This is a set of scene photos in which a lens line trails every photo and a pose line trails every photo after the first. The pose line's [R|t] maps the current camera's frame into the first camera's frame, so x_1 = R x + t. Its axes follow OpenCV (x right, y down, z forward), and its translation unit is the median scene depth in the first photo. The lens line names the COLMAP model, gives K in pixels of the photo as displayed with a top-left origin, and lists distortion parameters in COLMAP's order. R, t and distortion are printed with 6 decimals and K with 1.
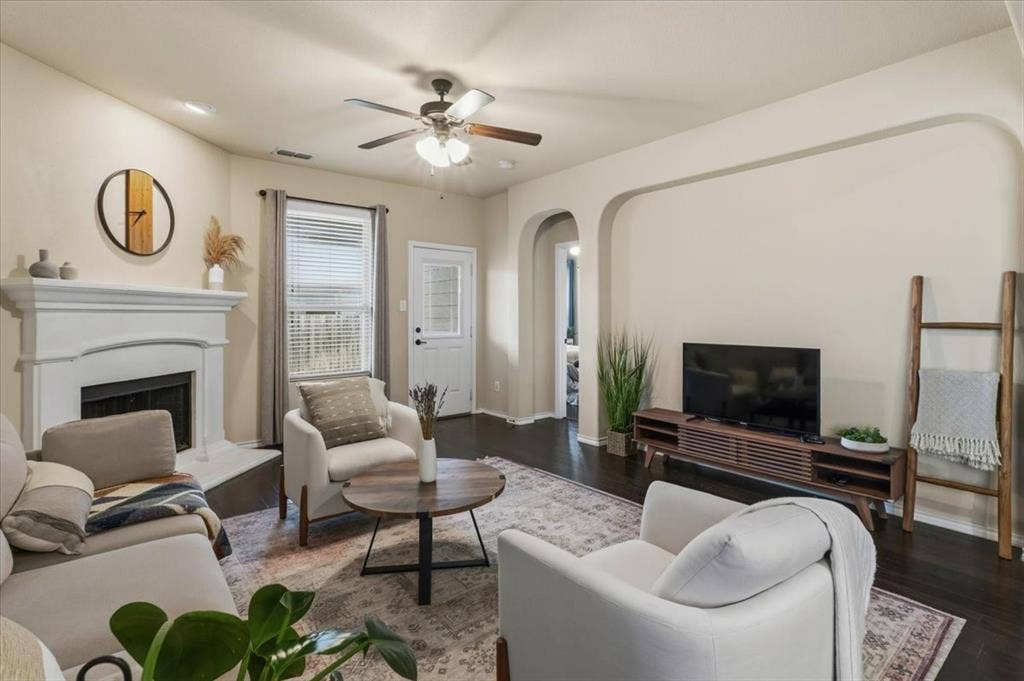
lens RADIAL K [[491.6, 0, 514.3], [0, 491.6, 316.8], [0, 0, 1]] dist [0.007825, 0.000338]
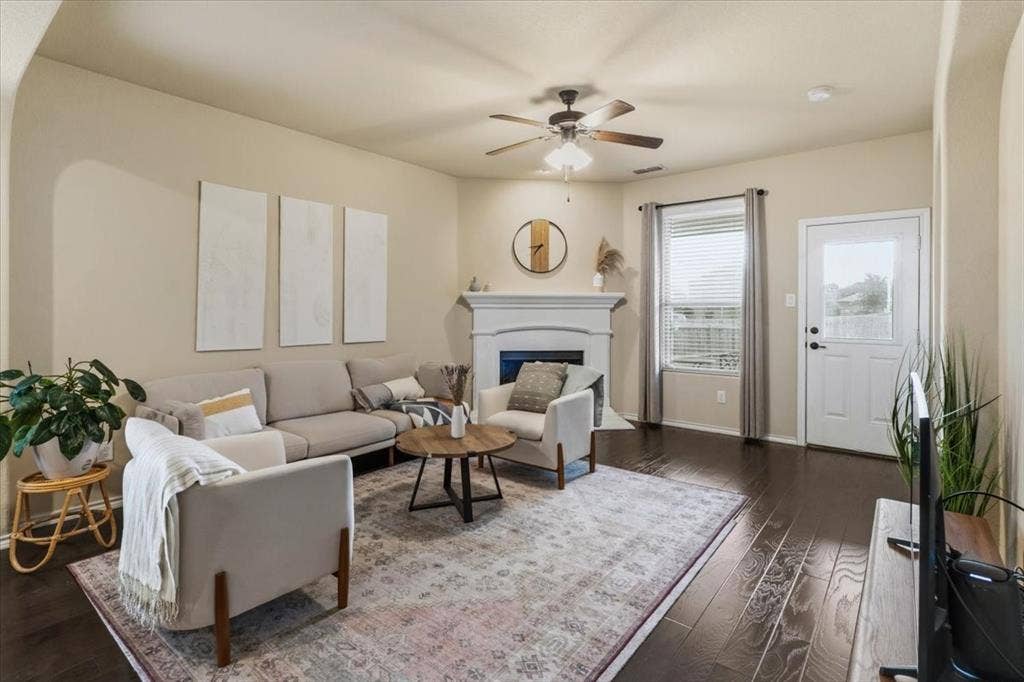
lens RADIAL K [[497.2, 0, 515.1], [0, 497.2, 309.6], [0, 0, 1]] dist [0.002106, 0.000221]
pose [[0.216038, -0.001158, -0.976384, 0.805763], [-0.005609, 0.999981, -0.002427, -0.003166], [0.976369, 0.006001, 0.216028, 0.602599]]
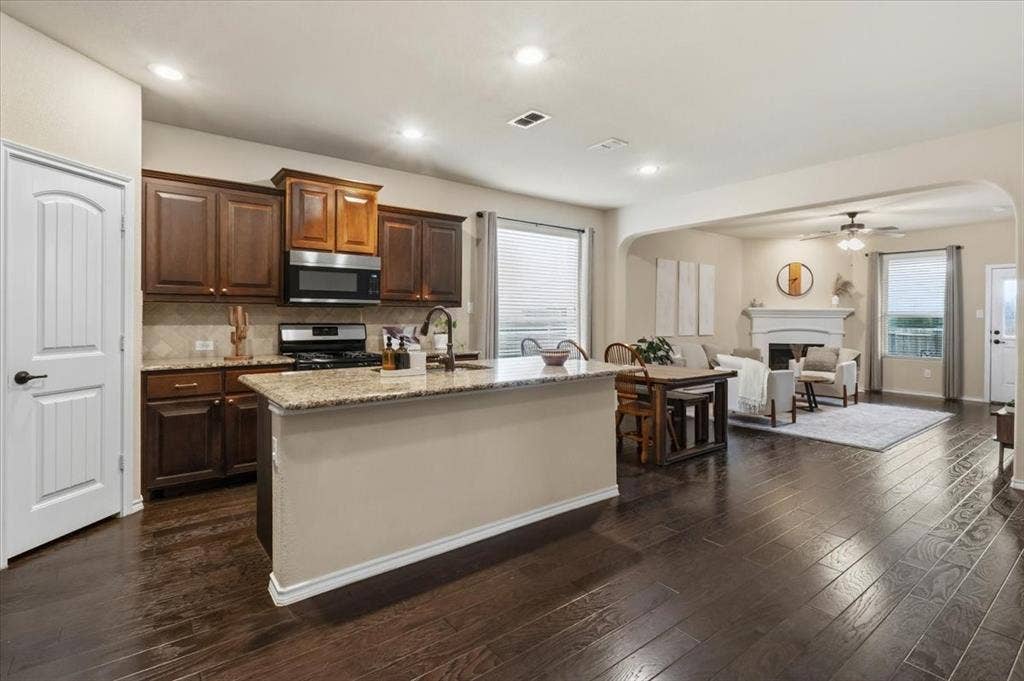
lens RADIAL K [[493.2, 0, 518.2], [0, 493.2, 318.2], [0, 0, 1]] dist [0.001011, -0.000351]
pose [[-0.021444, 0.003324, -0.999765, 1.900422], [-0.011789, 0.999924, 0.003577, -0.000466], [0.999701, 0.011863, -0.021403, -0.392600]]
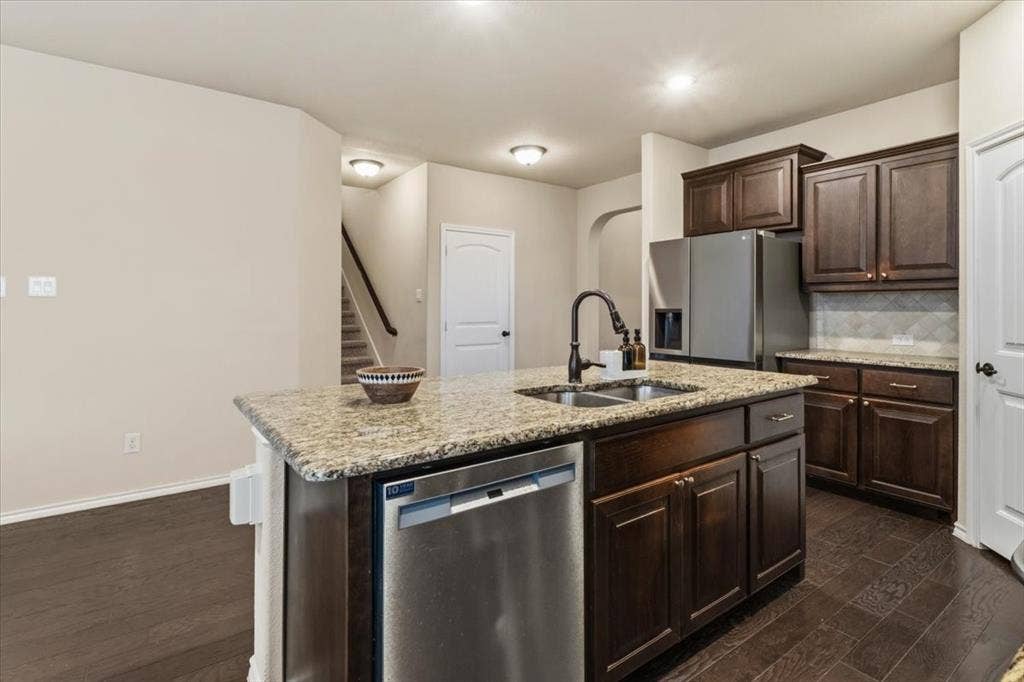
lens RADIAL K [[497.2, 0, 515.1], [0, 497.2, 309.6], [0, 0, 1]] dist [0.002106, 0.000221]
pose [[0.058919, -0.007970, 0.998231, 0.413668], [0.005152, 0.999957, 0.007679, 0.002253], [-0.998249, 0.004690, 0.058958, -0.495706]]
